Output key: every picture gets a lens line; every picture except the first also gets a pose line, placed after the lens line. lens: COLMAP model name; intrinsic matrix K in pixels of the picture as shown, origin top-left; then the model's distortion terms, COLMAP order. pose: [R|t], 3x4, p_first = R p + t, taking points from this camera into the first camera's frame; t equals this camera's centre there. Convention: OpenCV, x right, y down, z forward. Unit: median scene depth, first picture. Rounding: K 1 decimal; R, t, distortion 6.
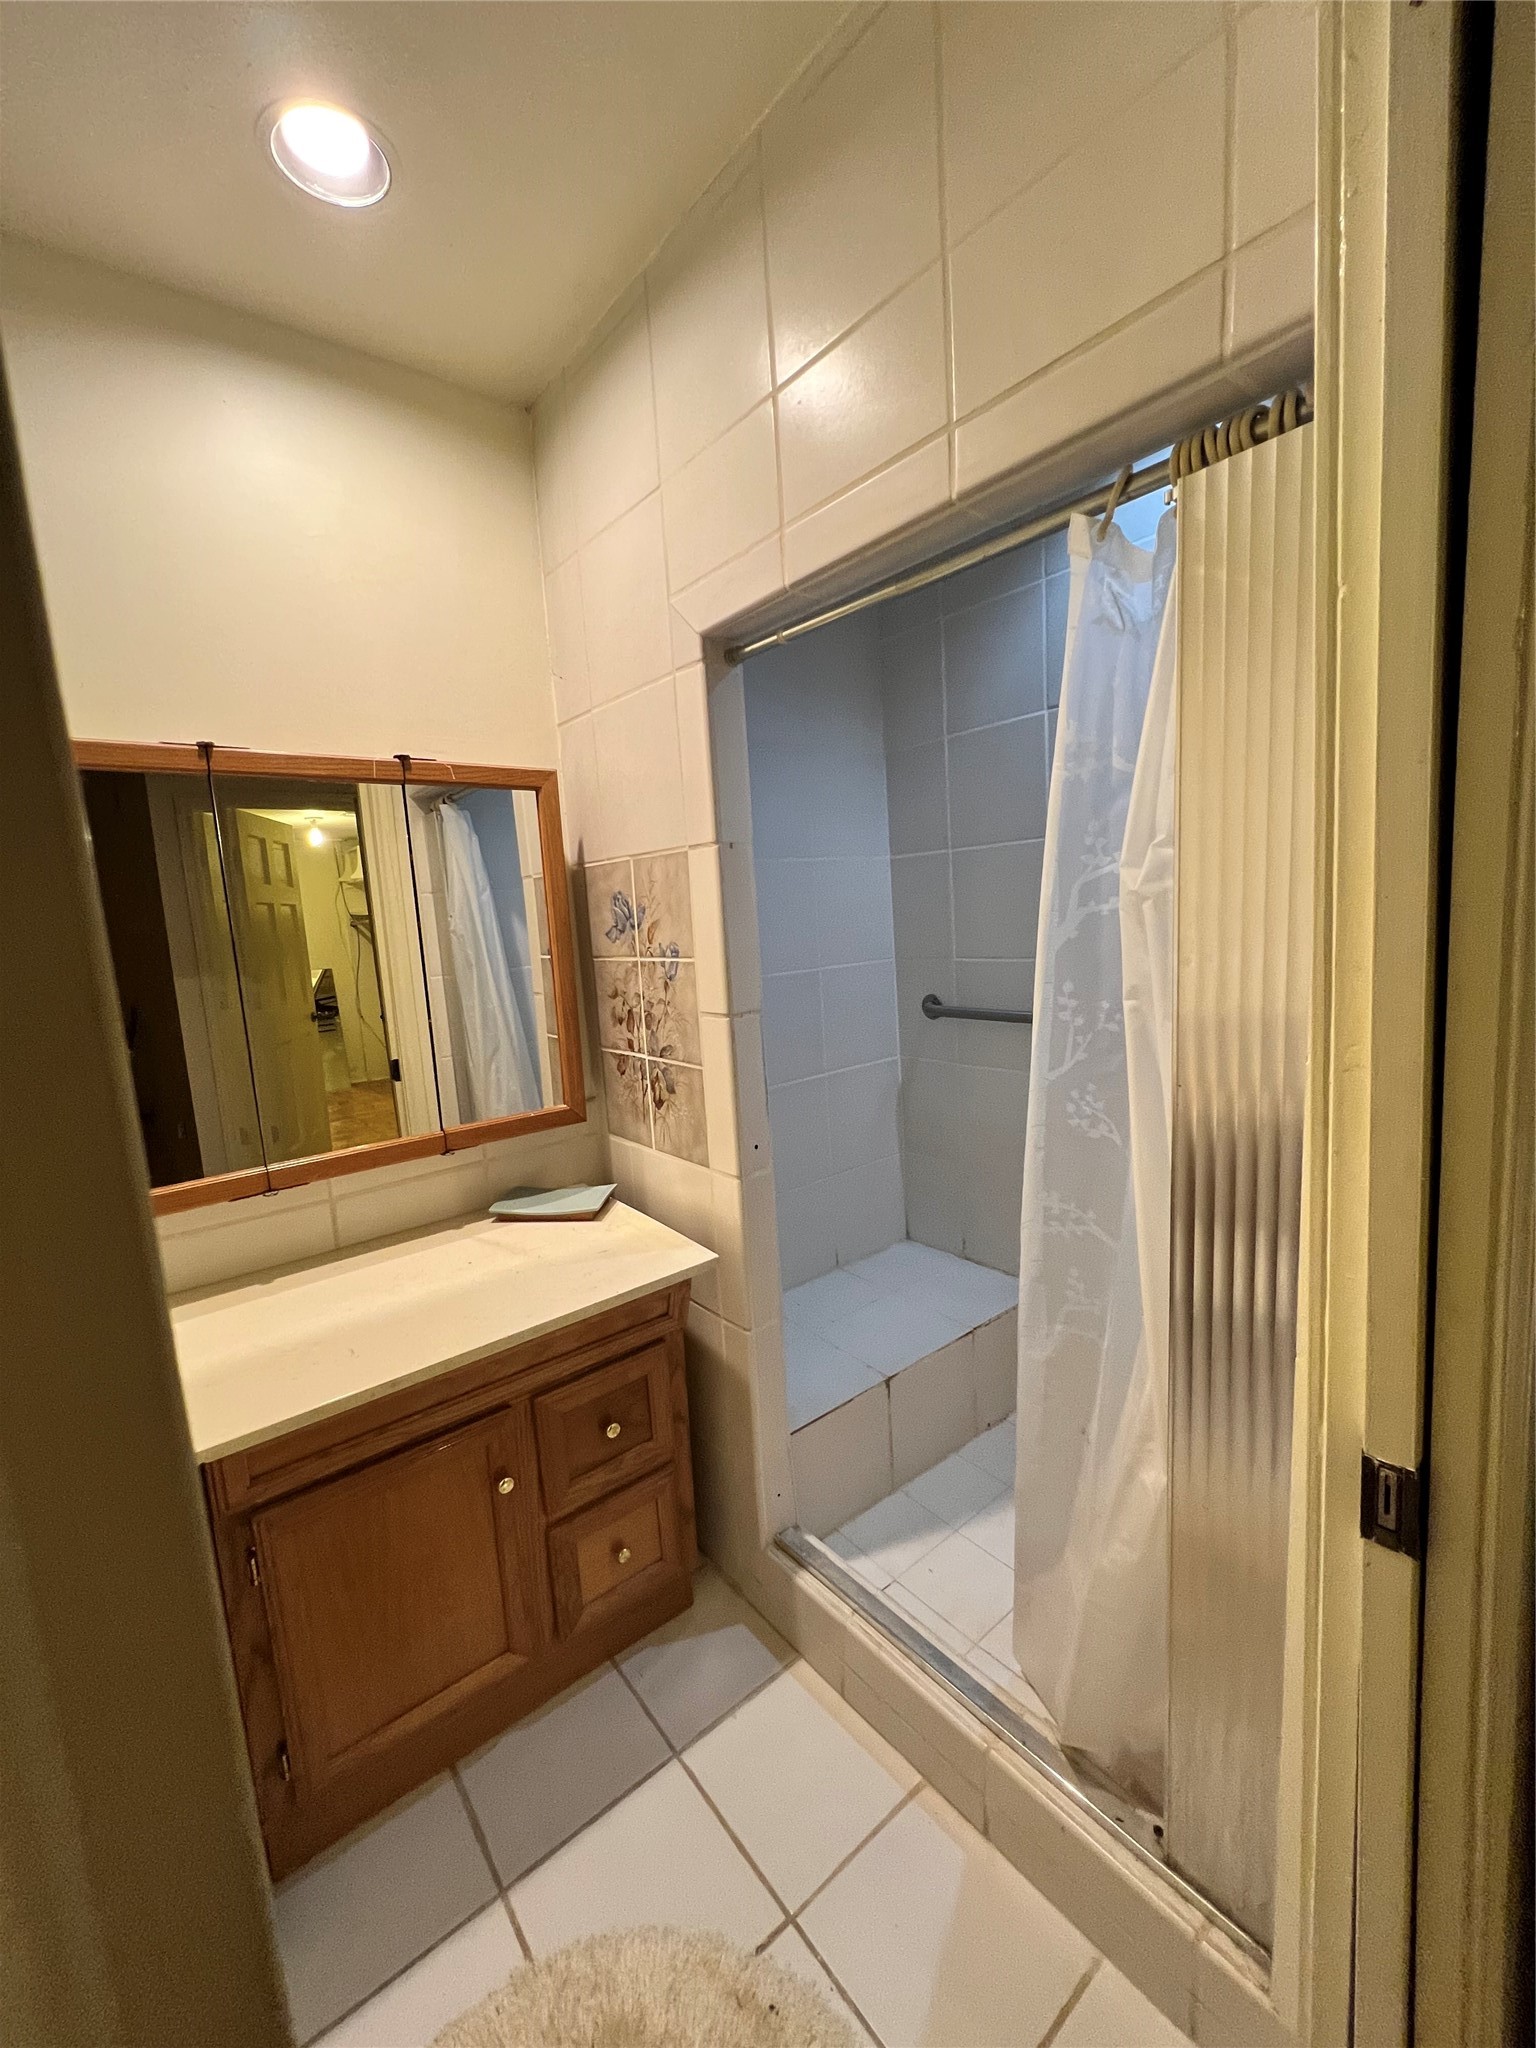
lens RADIAL K [[828.0, 0, 764.3], [0, 828.0, 1021.2], [0, 0, 1]] dist [-0.000671, 0.000161]
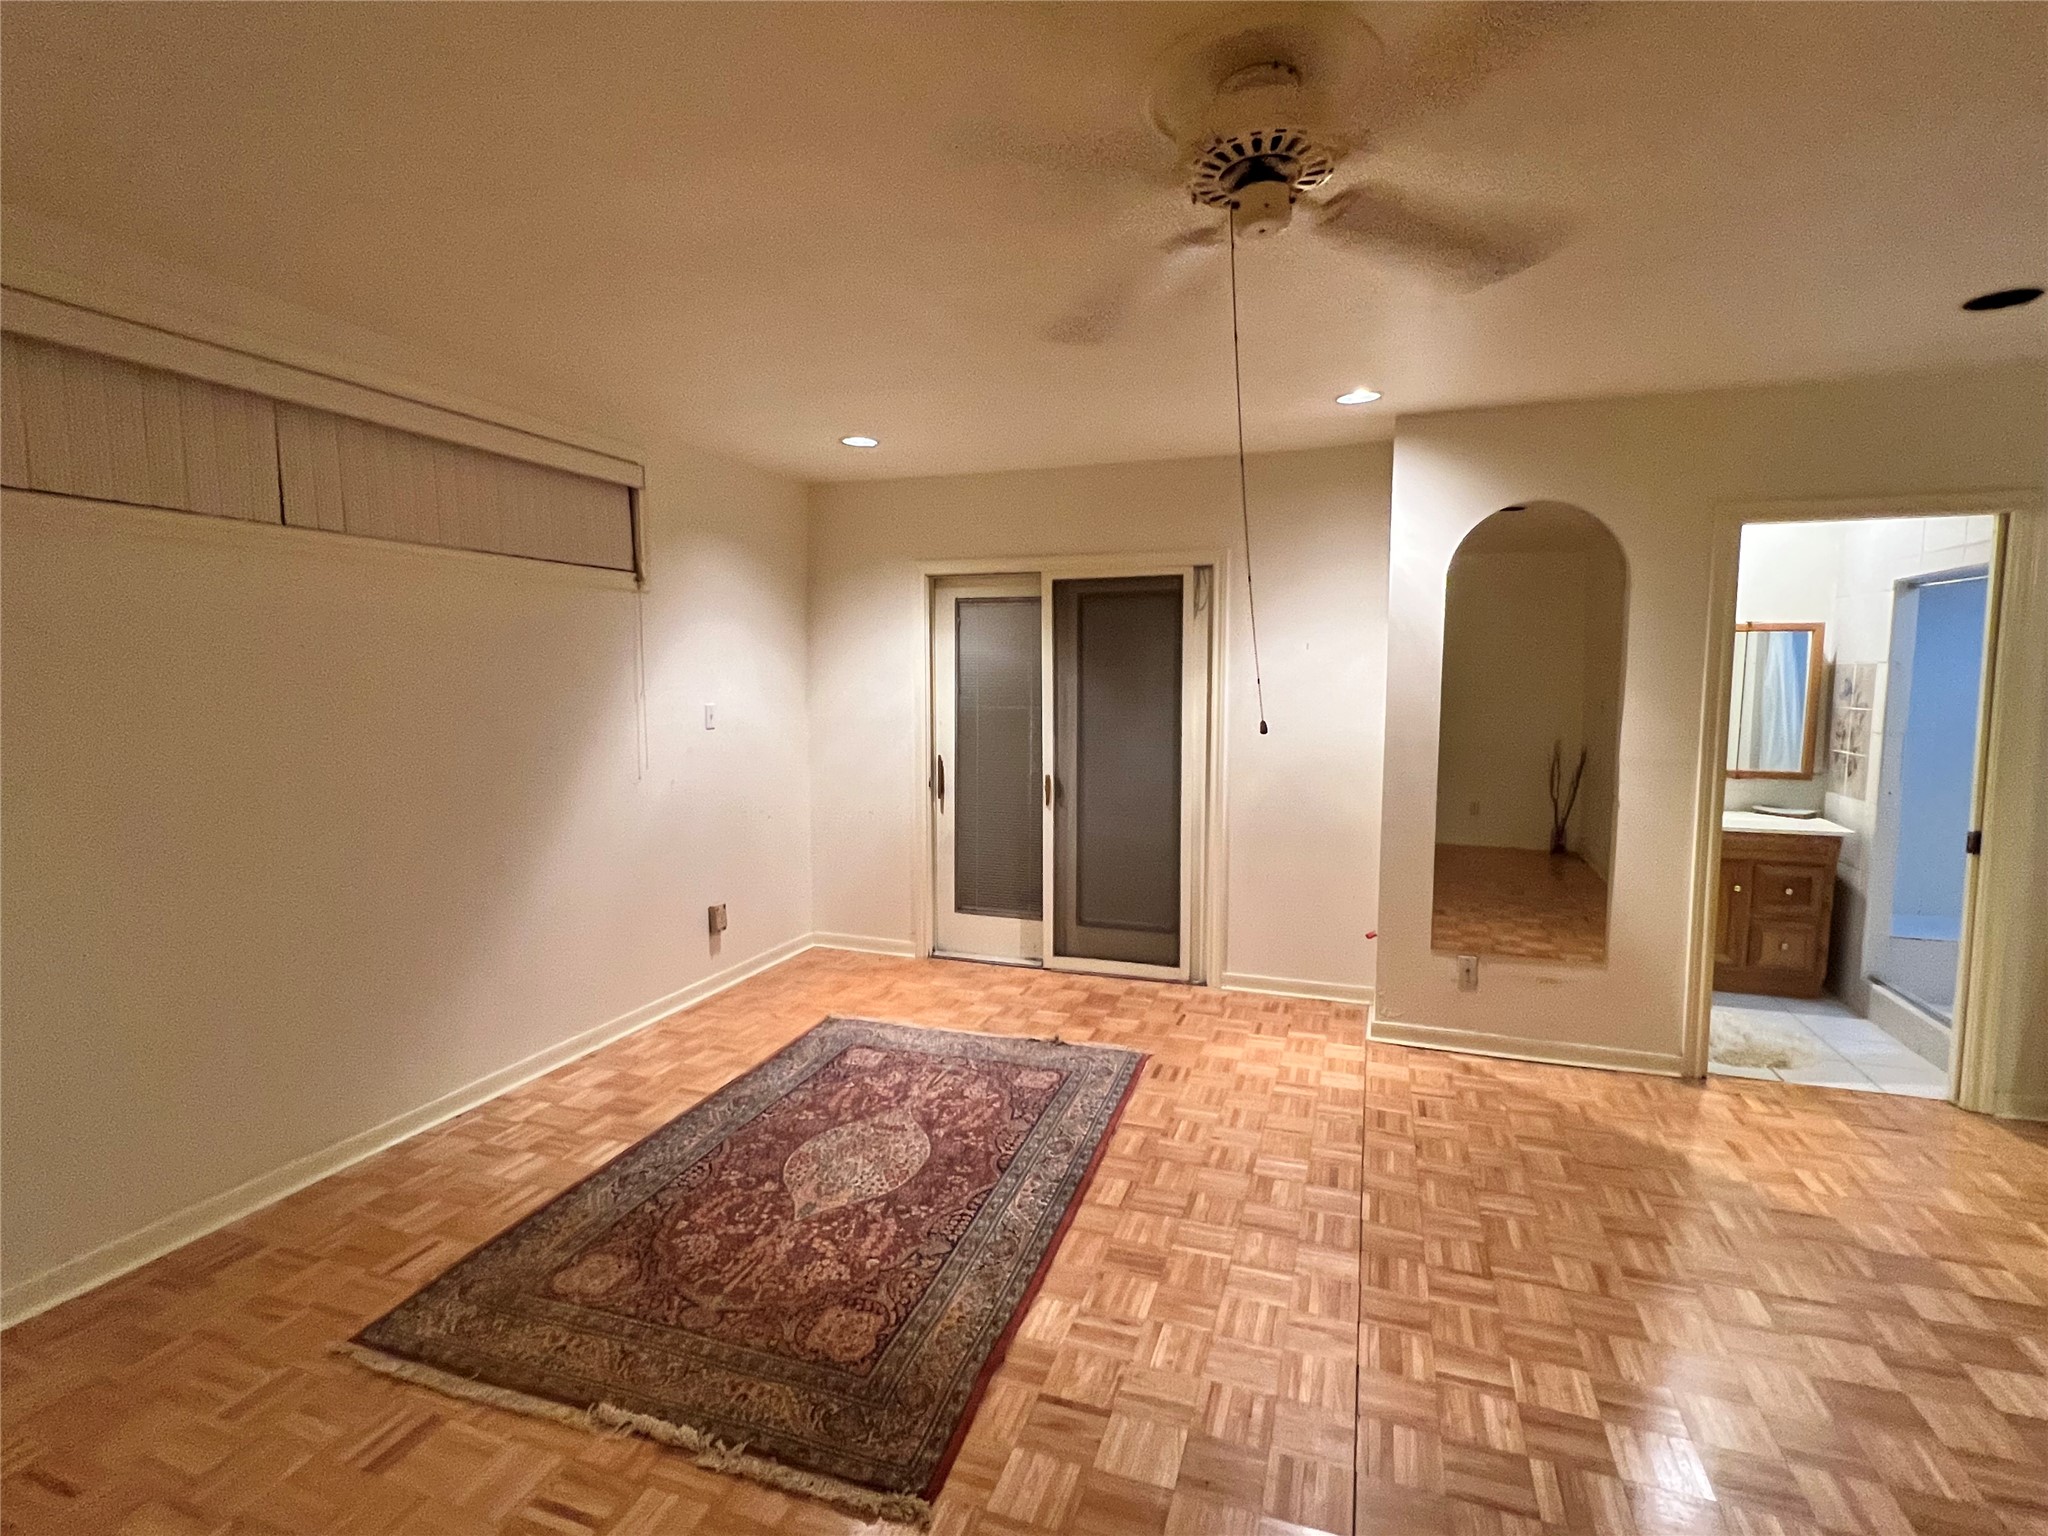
lens RADIAL K [[1005.6, 0, 1019.9], [0, 1005.6, 770.3], [0, 0, 1]] dist [0.001611, 0.000209]
pose [[0.528889, 0.149097, -0.835492, 1.005269], [-0.148897, 0.985480, 0.081606, 0.212604], [0.835527, 0.081242, 0.543410, -2.460127]]
